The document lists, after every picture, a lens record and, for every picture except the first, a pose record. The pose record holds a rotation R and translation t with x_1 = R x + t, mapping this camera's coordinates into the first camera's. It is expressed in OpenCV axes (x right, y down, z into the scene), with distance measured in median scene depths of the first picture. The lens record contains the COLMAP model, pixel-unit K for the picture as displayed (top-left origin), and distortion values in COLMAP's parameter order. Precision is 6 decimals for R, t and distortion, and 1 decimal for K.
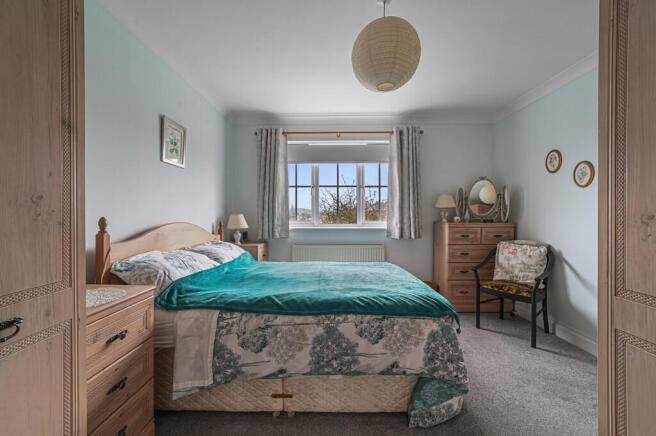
lens RADIAL K [[254.8, 0, 326.0], [0, 254.8, 213.9], [0, 0, 1]] dist [-0.014758, 0.000053]
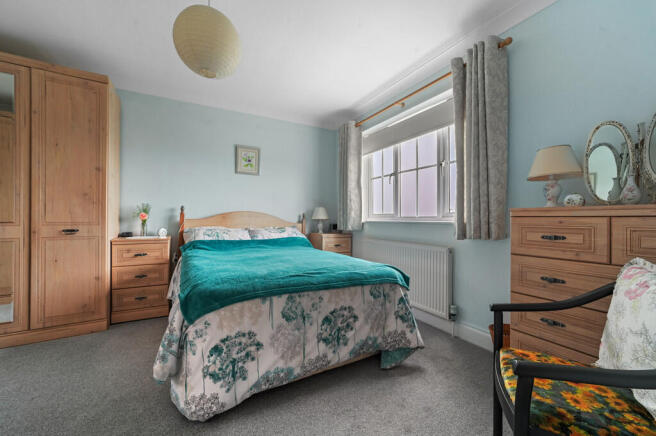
lens RADIAL K [[254.8, 0, 326.4], [0, 254.8, 219.0], [0, 0, 1]] dist [-0.014758, 0.000053]
pose [[0.506214, 0.001946, -0.862406, 0.718221], [-0.001257, 0.999998, 0.001519, 0.055257], [0.862407, 0.000316, 0.506215, 0.459601]]
